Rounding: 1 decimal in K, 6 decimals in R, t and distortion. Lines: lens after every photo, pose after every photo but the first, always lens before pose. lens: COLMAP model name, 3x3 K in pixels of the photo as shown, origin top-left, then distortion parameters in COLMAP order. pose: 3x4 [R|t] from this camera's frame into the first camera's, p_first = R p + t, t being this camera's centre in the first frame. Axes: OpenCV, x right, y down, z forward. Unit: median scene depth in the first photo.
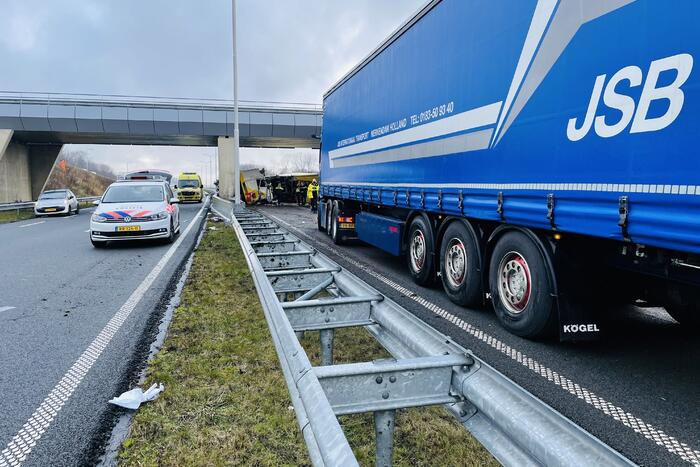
lens RADIAL K [[535.8, 0, 350.0], [0, 535.8, 233.5], [0, 0, 1]] dist [-0.000280, -0.000371]
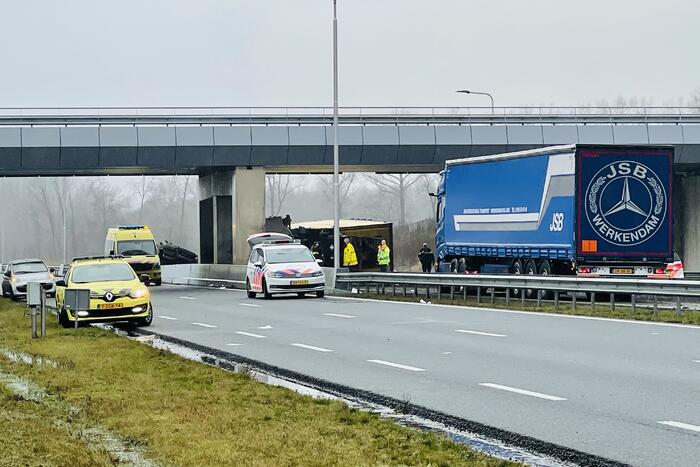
lens RADIAL K [[2354.3, 0, 350.0], [0, 2354.3, 233.5], [0, 0, 1]] dist [-0.131548, -0.407262]
pose [[0.999464, -0.018223, -0.027203, -0.142999], [0.015593, 0.995455, -0.093951, 0.397147], [0.028792, 0.093476, 0.995205, -4.509186]]
